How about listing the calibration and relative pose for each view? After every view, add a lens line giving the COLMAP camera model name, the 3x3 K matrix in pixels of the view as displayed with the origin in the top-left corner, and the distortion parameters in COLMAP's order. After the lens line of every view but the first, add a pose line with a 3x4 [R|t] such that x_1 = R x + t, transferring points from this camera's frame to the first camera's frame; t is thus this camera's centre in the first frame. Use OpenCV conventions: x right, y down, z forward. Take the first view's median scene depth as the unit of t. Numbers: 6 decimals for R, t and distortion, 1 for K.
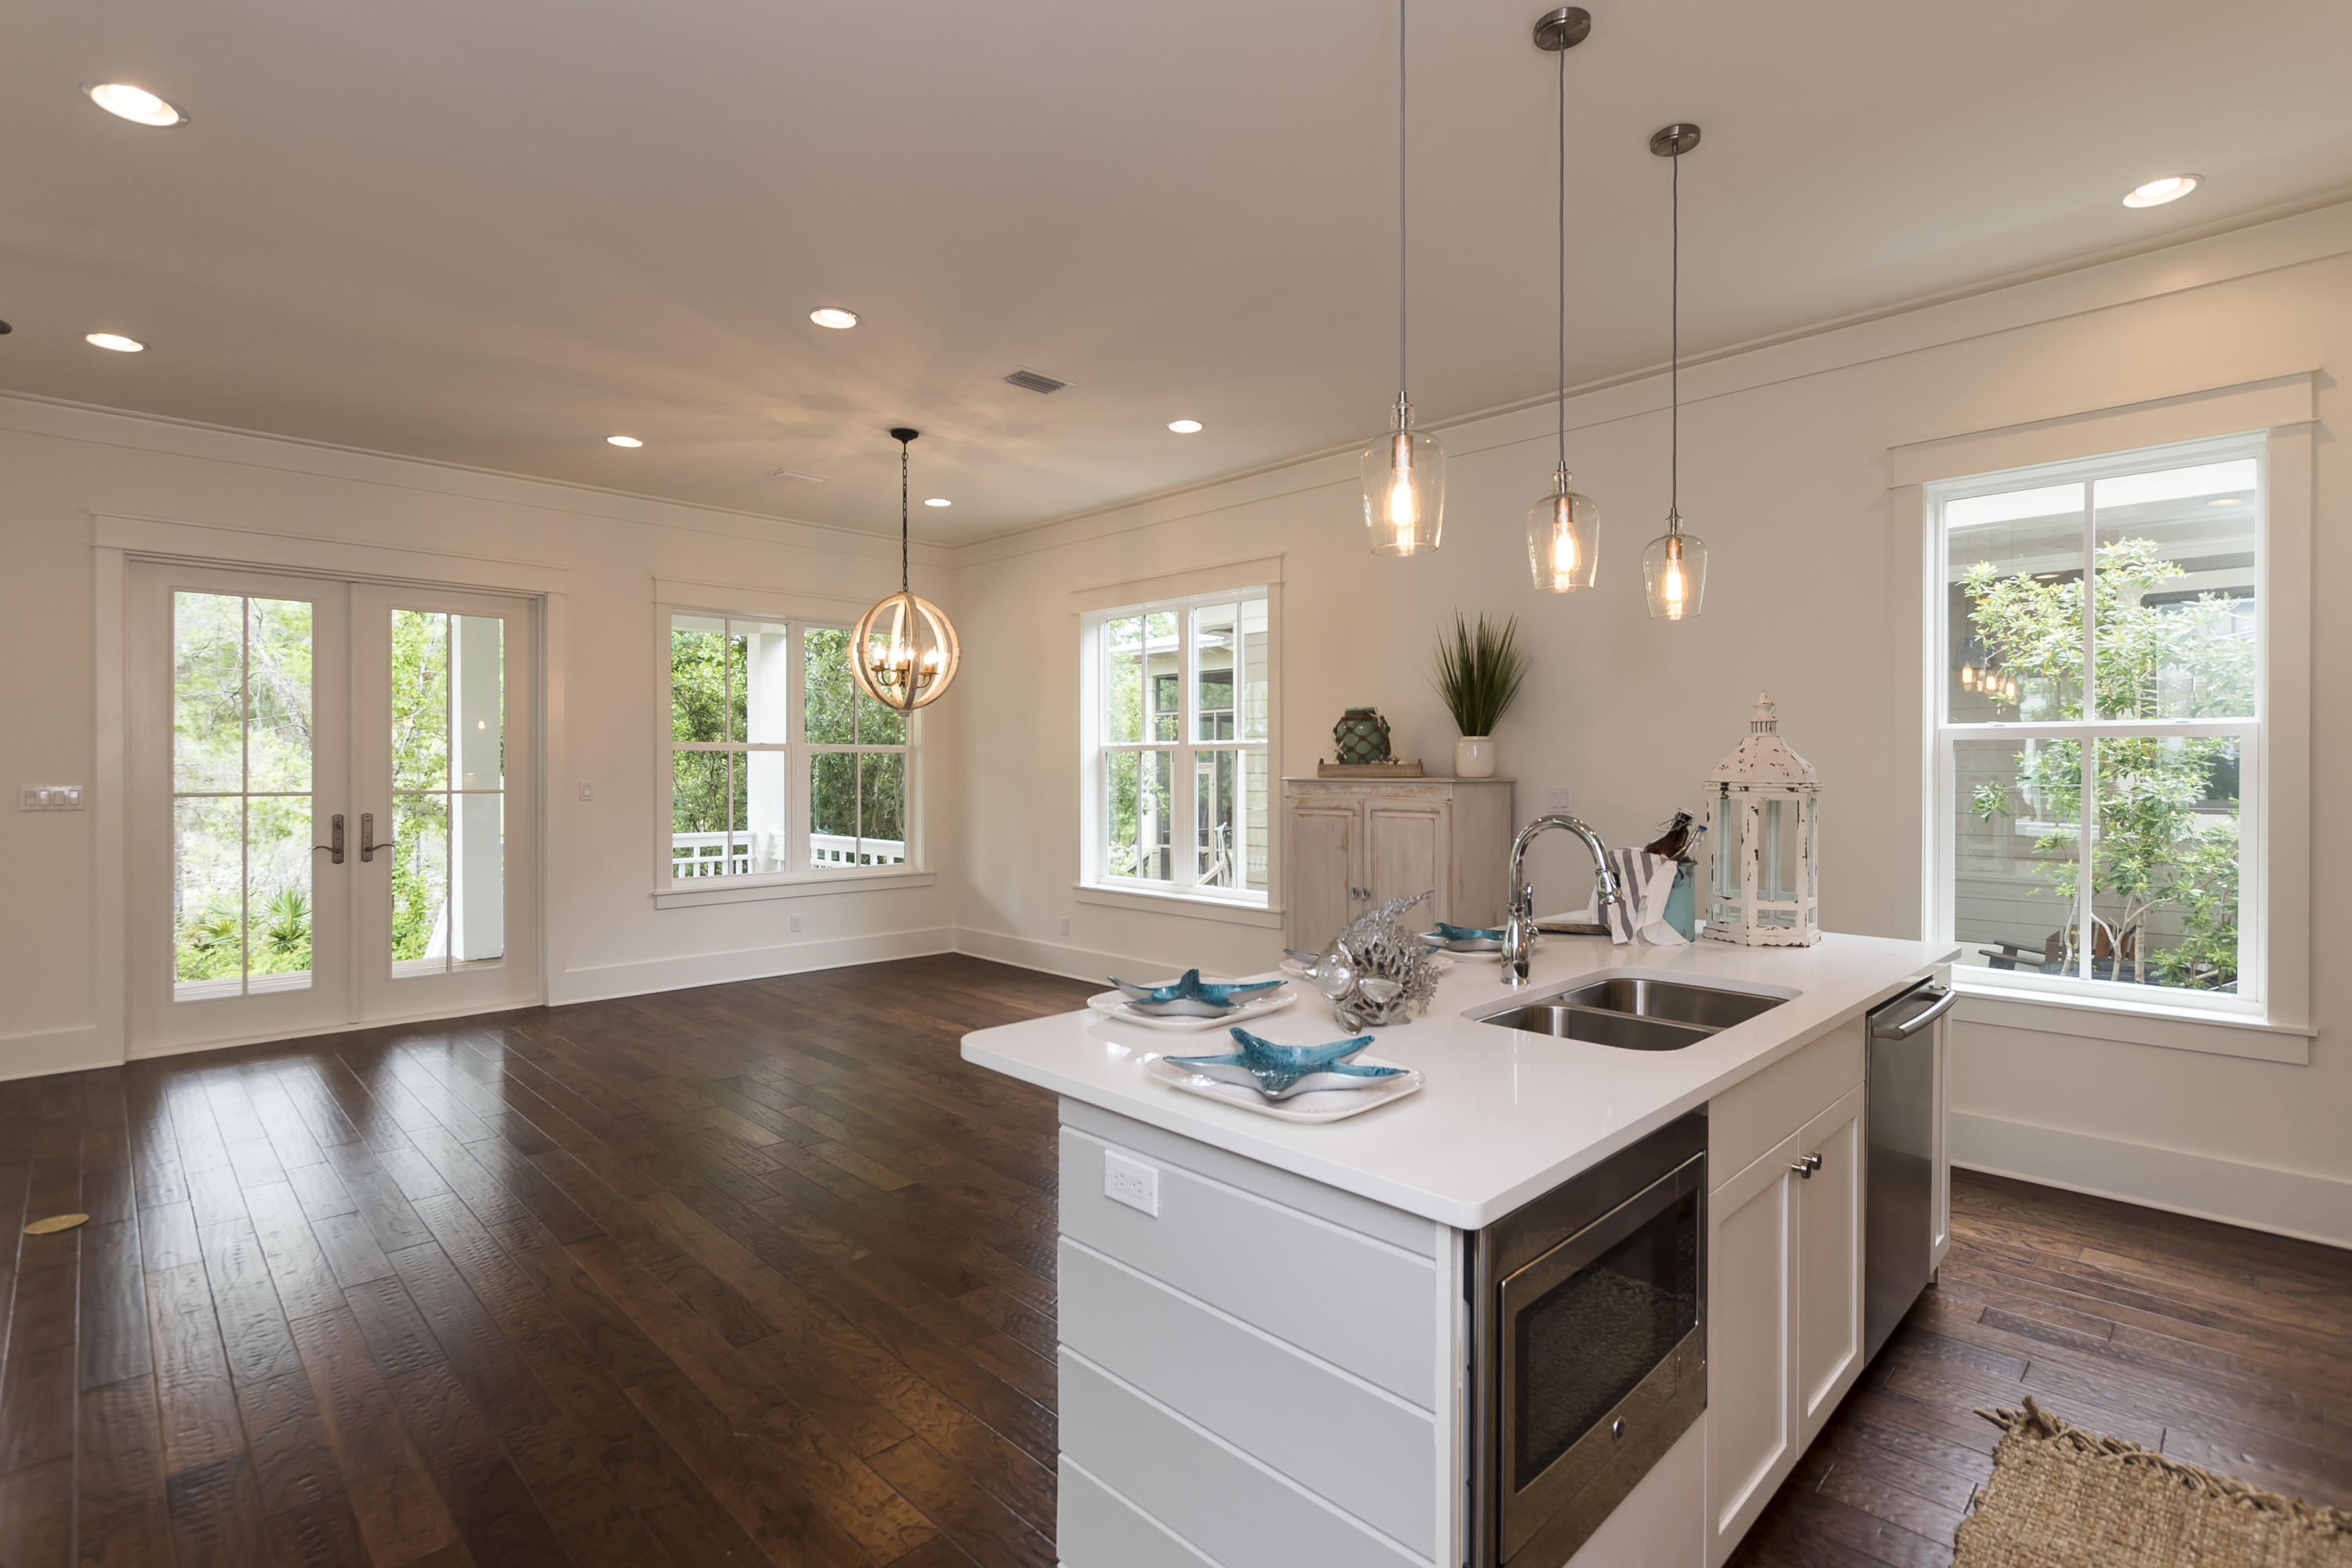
lens RADIAL K [[1098.8, 0, 1174.0], [0, 1098.8, 776.1], [0, 0, 1]] dist [0.000362, 0.000123]
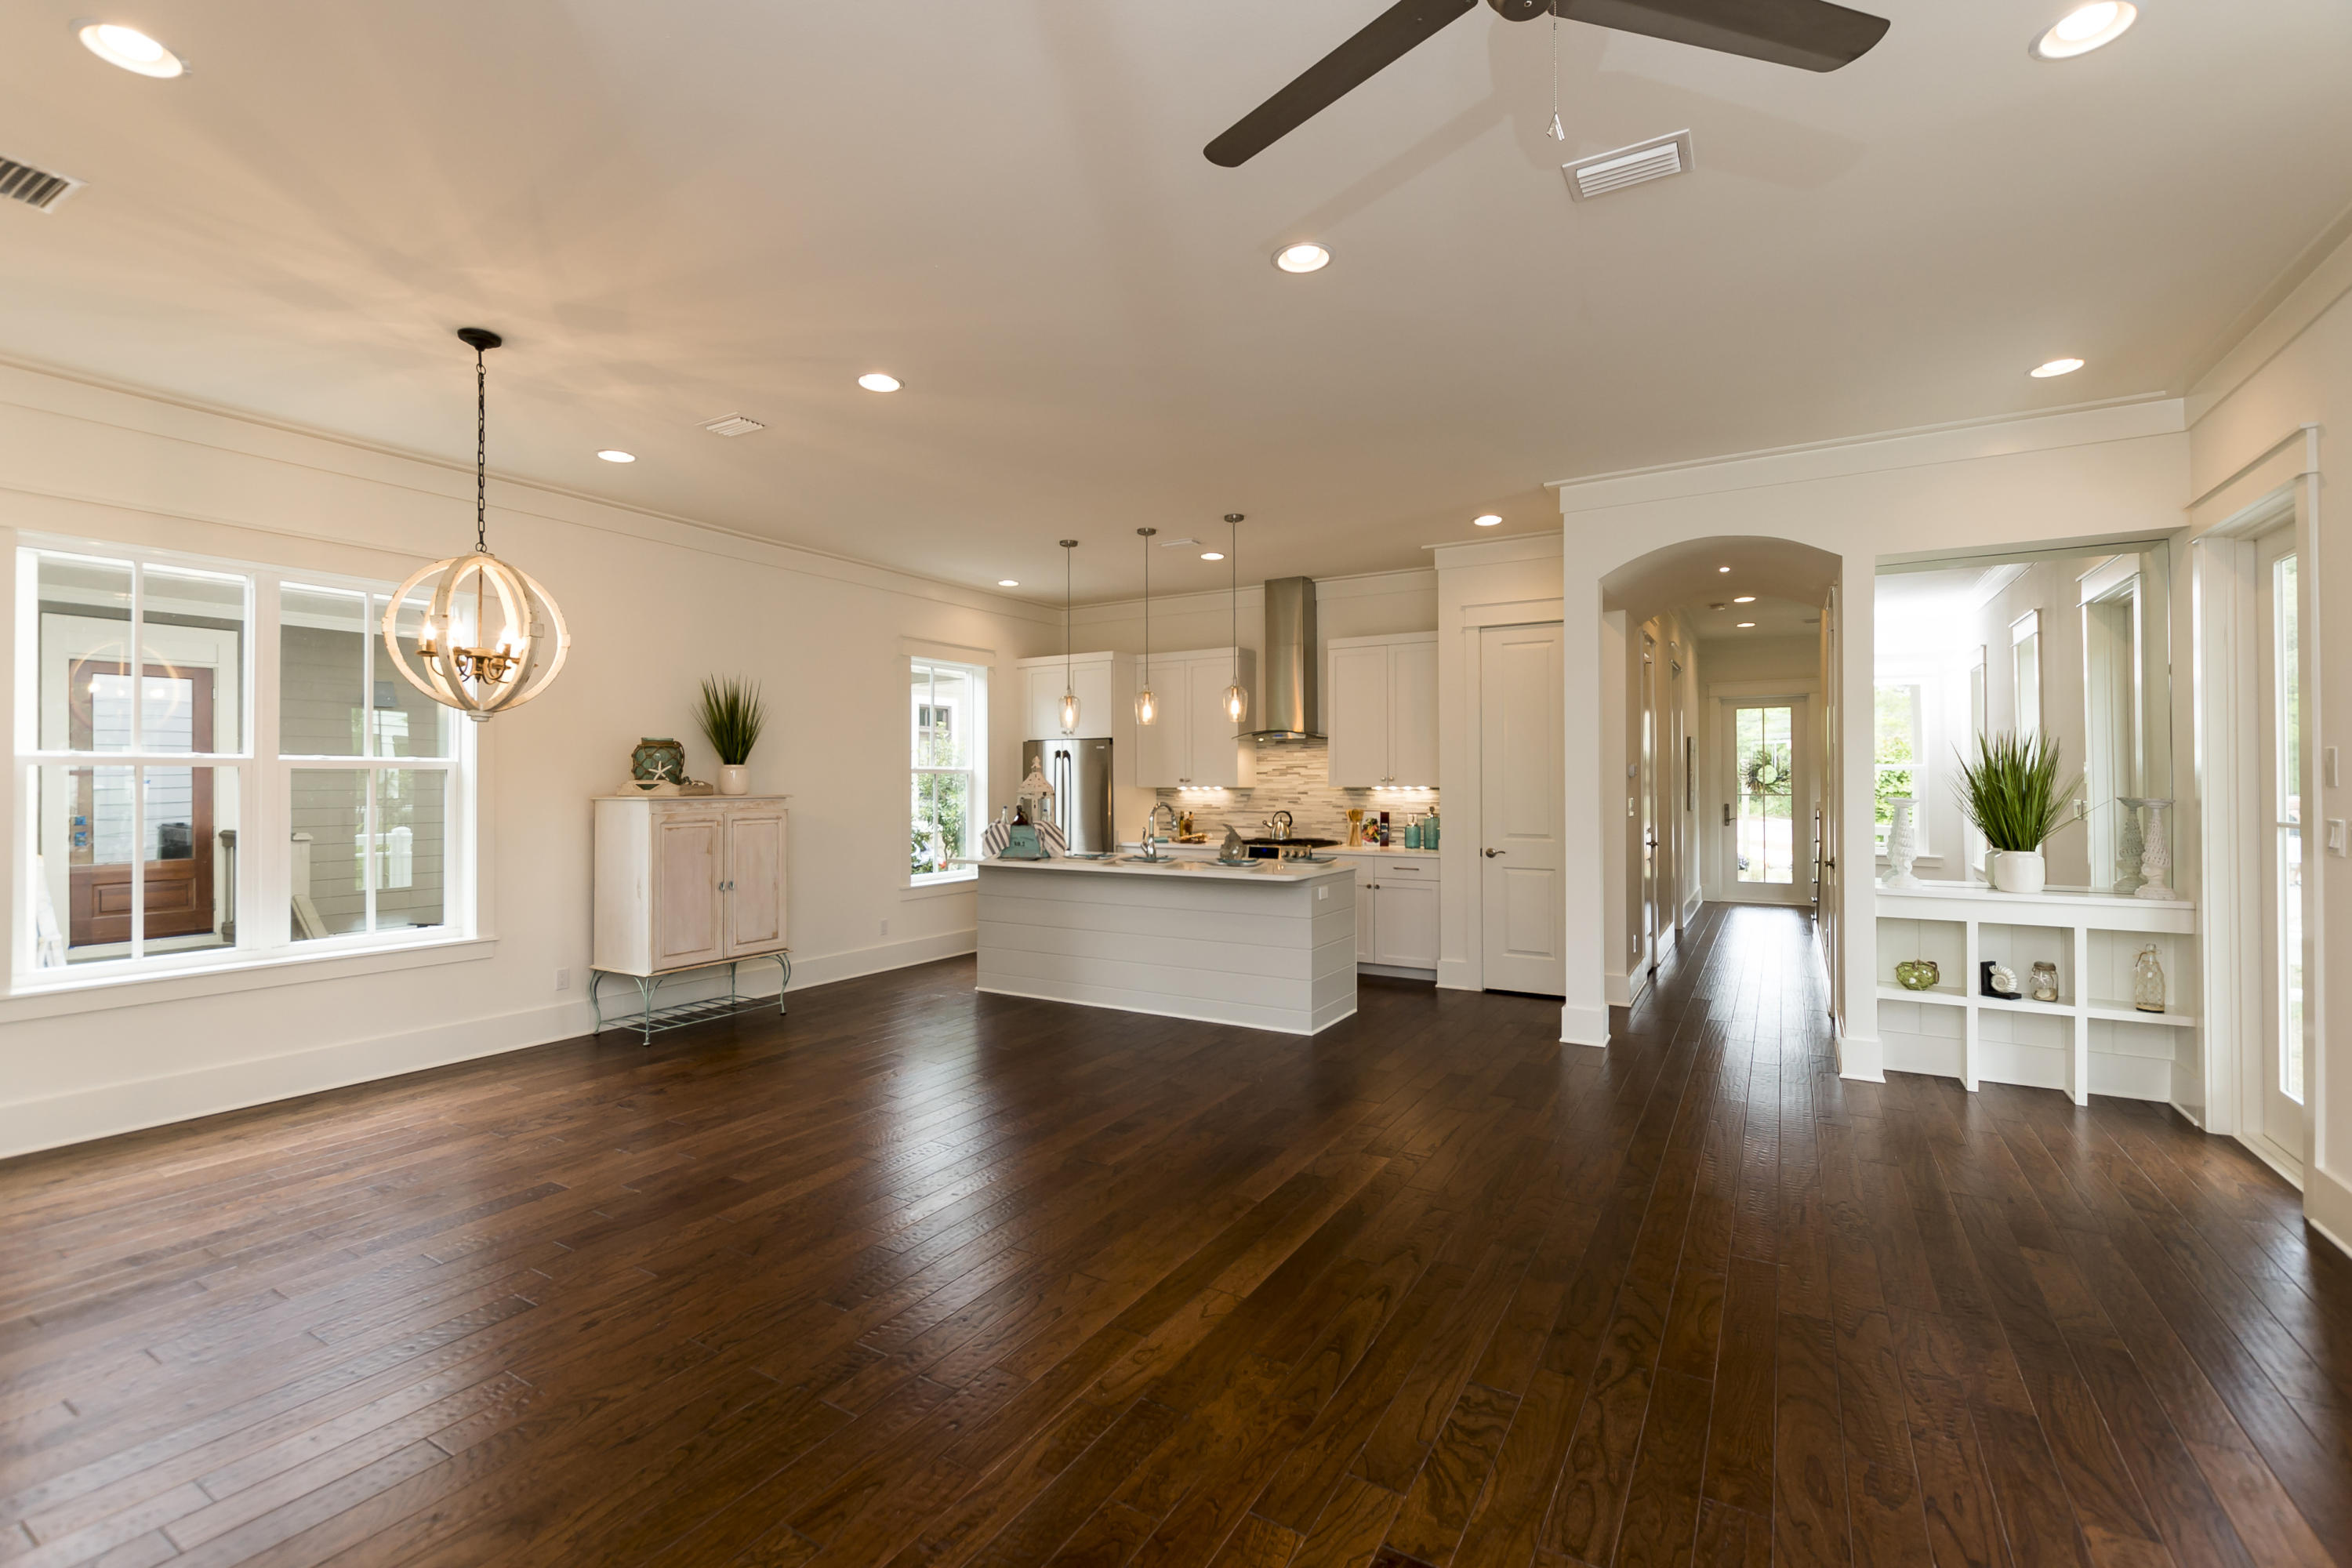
lens RADIAL K [[1013.7, 0, 1178.5], [0, 1013.7, 774.8], [0, 0, 1]] dist [0.001470, -0.000510]
pose [[-0.246466, 0.008608, 0.969113, -1.064720], [0.010371, 0.999927, -0.006244, -0.009510], [-0.969096, 0.008512, -0.246537, 0.748007]]
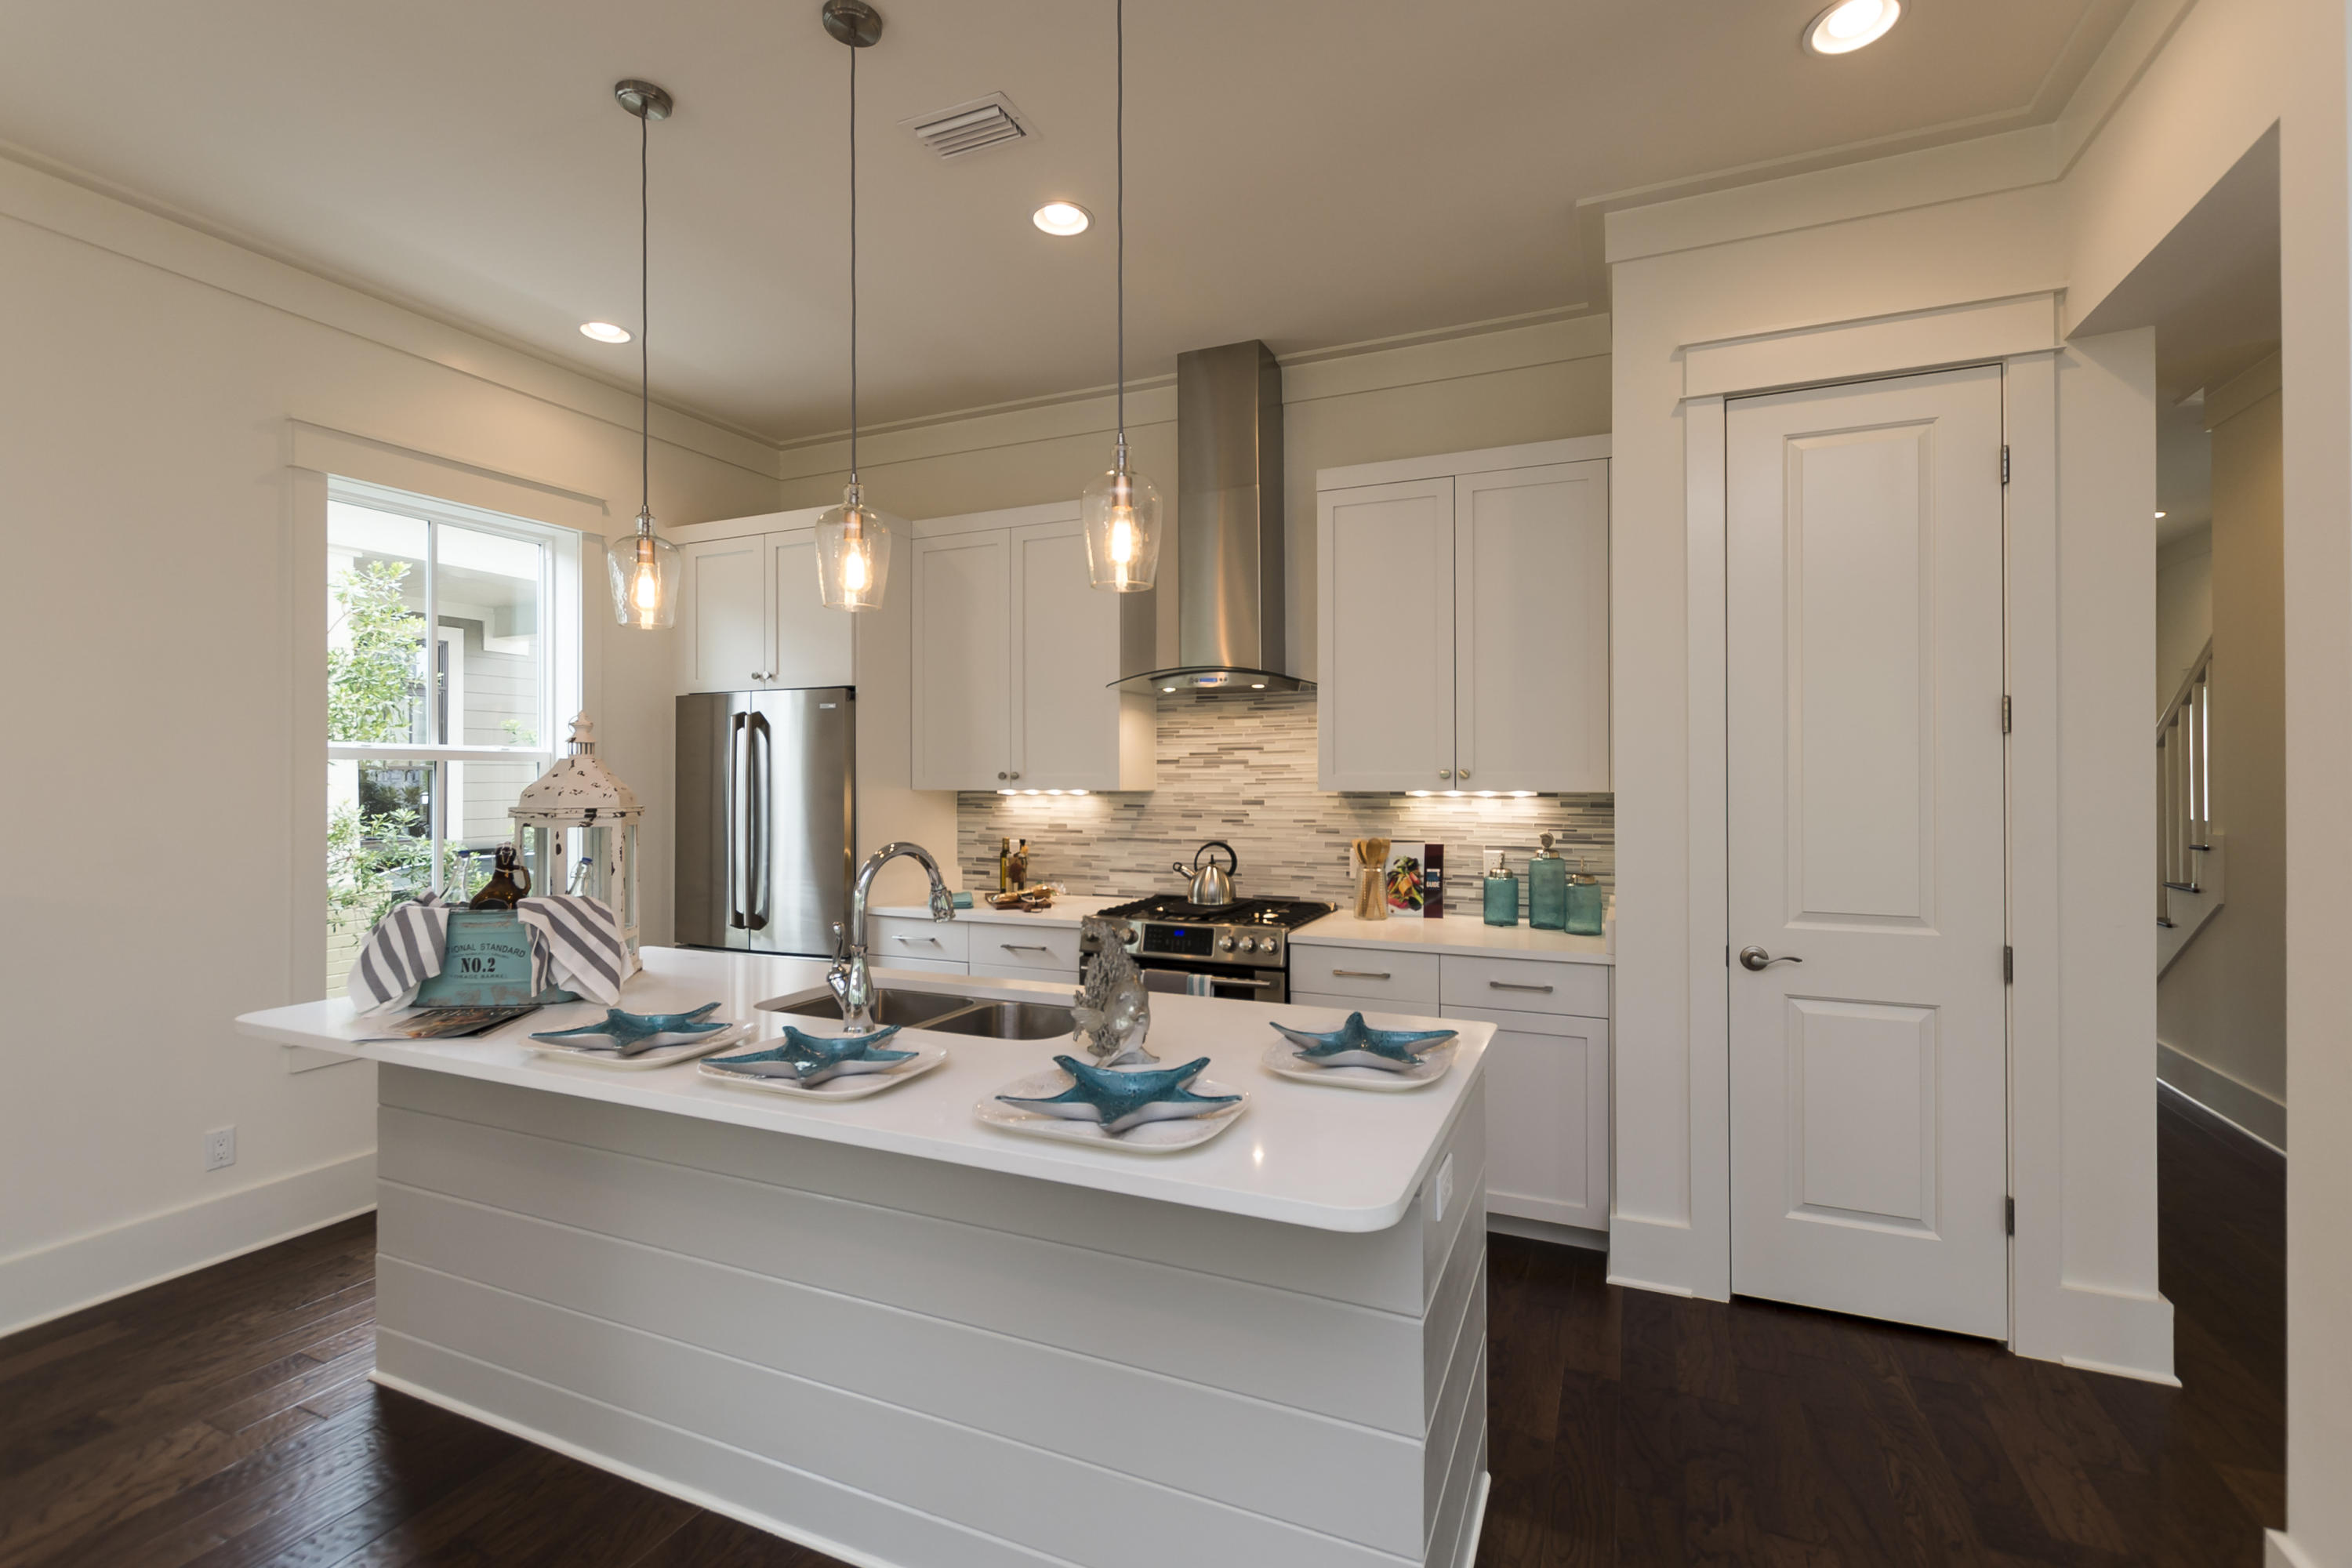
lens RADIAL K [[1053.5, 0, 1174.2], [0, 1053.5, 773.0], [0, 0, 1]] dist [0.012527, -0.000337]
pose [[-0.362280, 0.004834, 0.932057, -0.287217], [0.009525, 0.999954, -0.001484, -0.010673], [-0.932021, 0.008341, -0.362309, 0.510535]]
